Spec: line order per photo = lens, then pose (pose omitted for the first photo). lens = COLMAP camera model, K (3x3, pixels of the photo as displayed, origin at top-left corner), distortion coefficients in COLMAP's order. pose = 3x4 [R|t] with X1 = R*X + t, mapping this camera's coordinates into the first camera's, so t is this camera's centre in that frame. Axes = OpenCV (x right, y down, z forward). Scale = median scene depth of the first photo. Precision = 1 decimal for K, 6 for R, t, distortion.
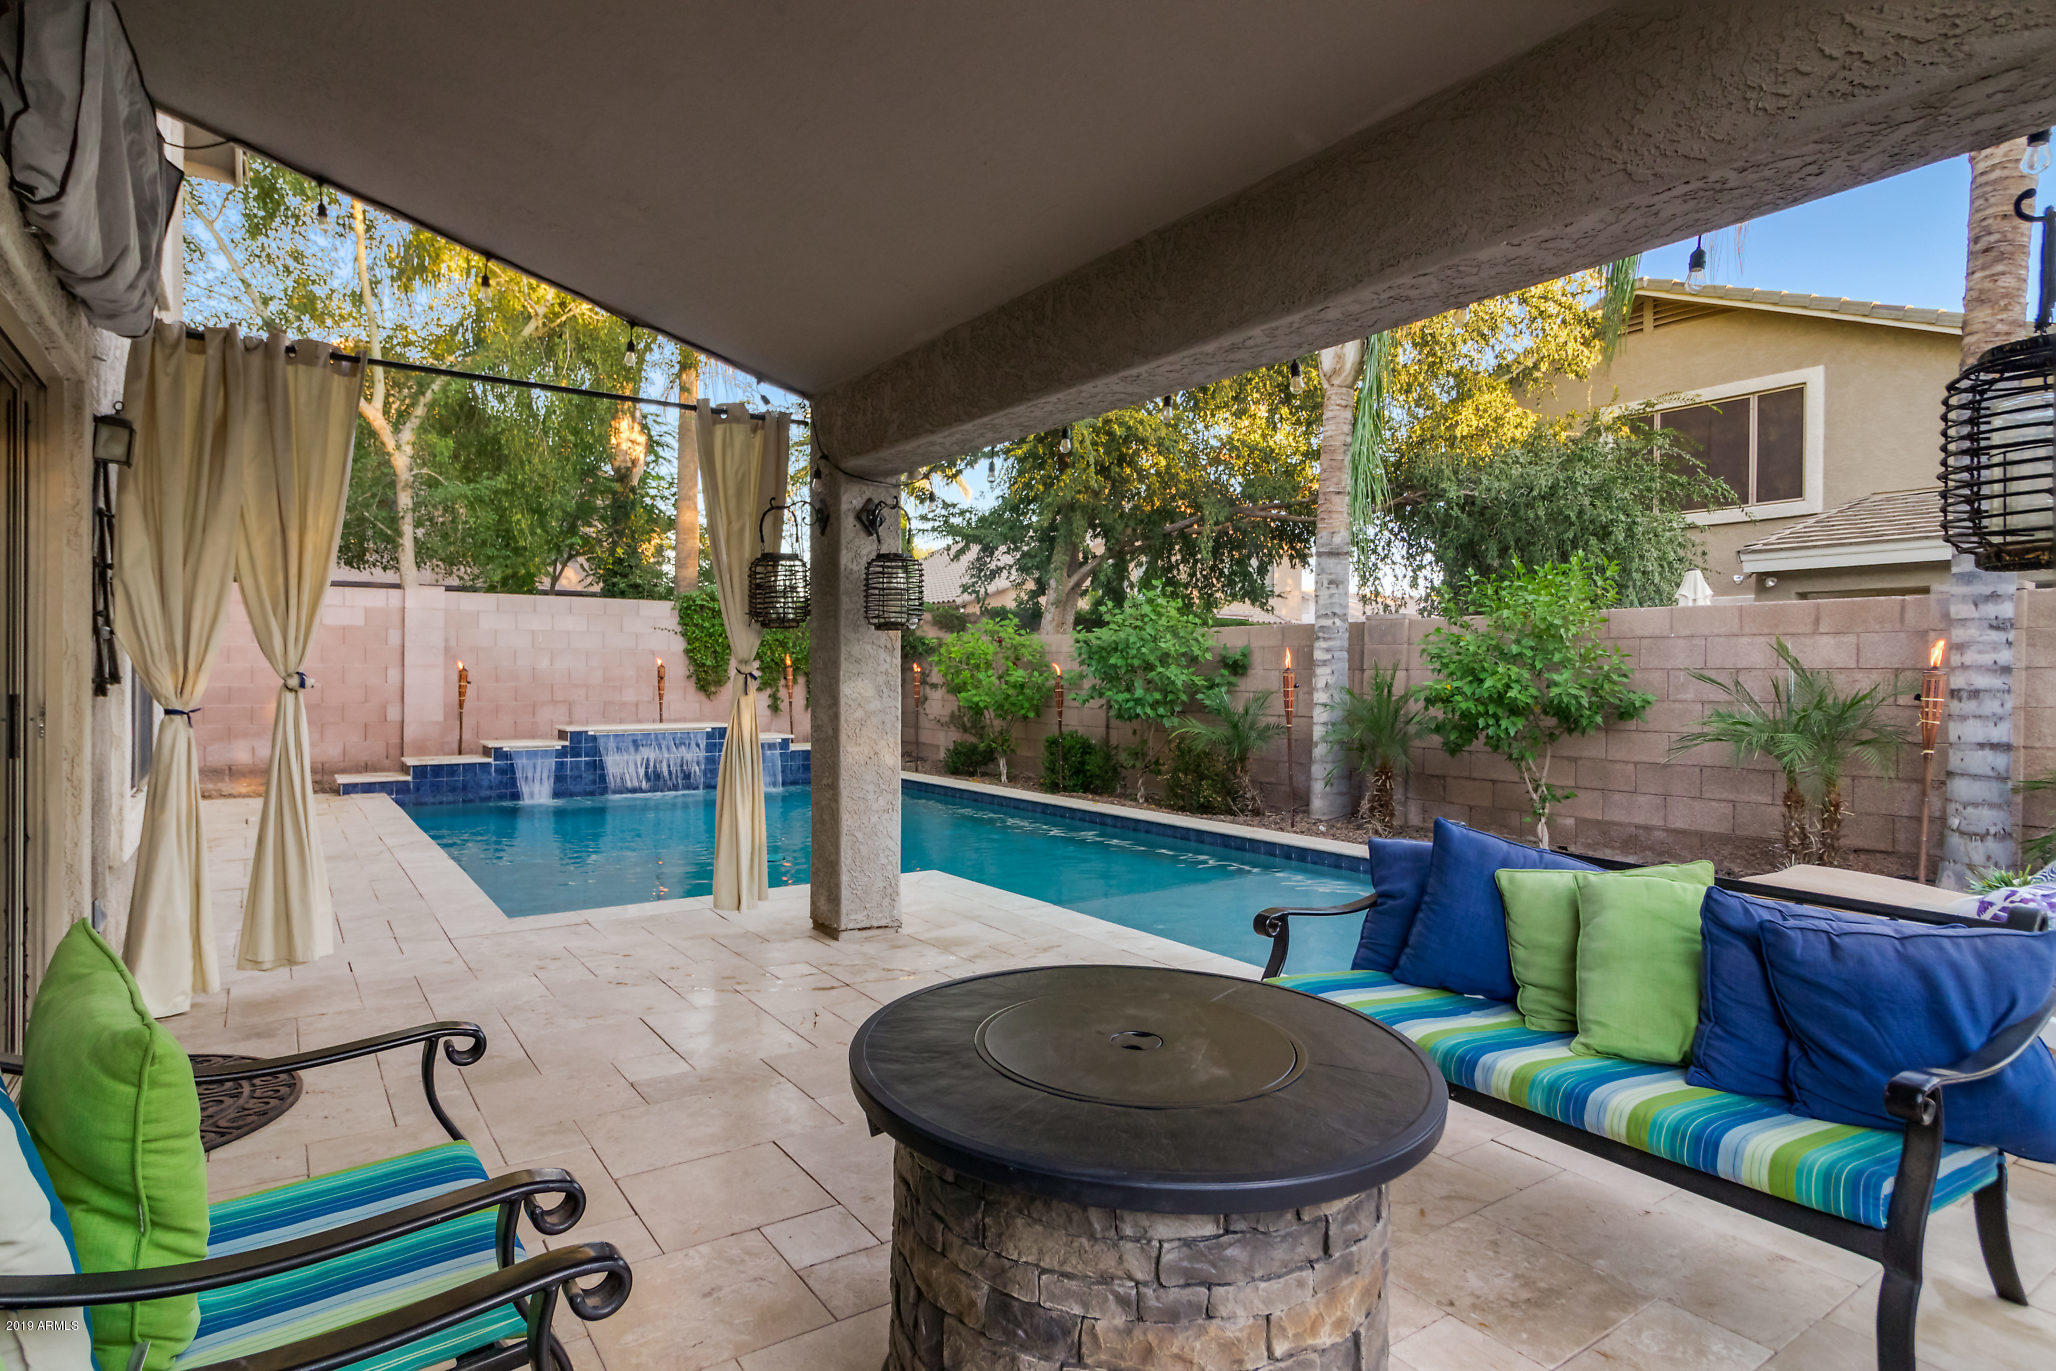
lens RADIAL K [[1131.2, 0, 1025.8], [0, 1131.2, 682.7], [0, 0, 1]] dist [0.004014, 0.000031]
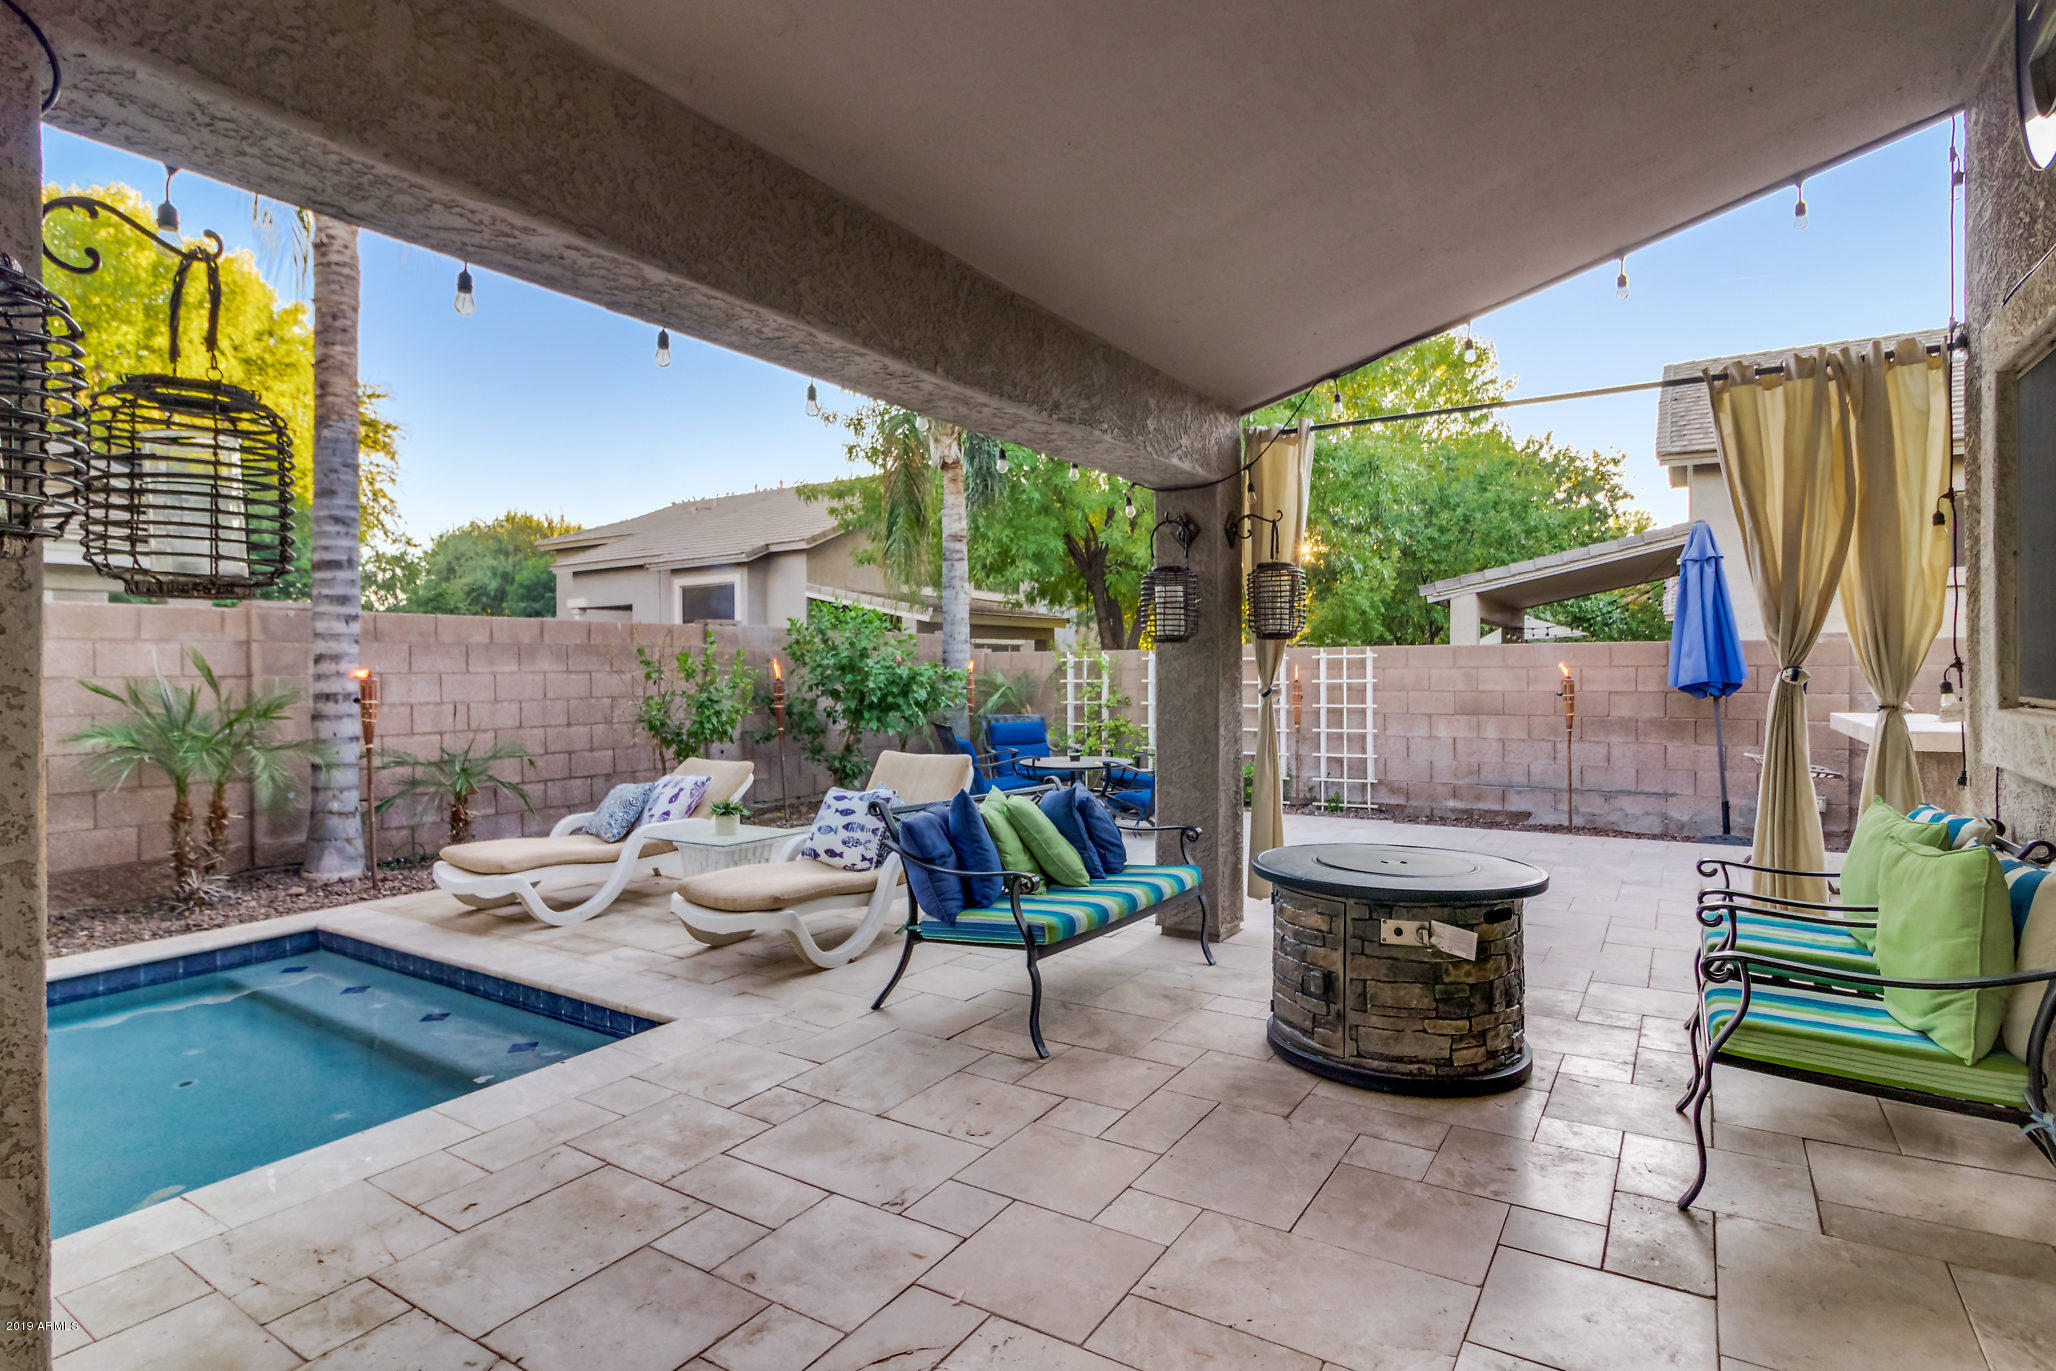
lens RADIAL K [[1033.3, 0, 1028.0], [0, 1033.3, 678.1], [0, 0, 1]] dist [-0.001545, -0.000144]
pose [[-0.392305, -0.008494, 0.919796, -0.452637], [0.012642, 0.999813, 0.014625, -0.016806], [-0.919748, 0.017366, -0.392124, 0.761428]]
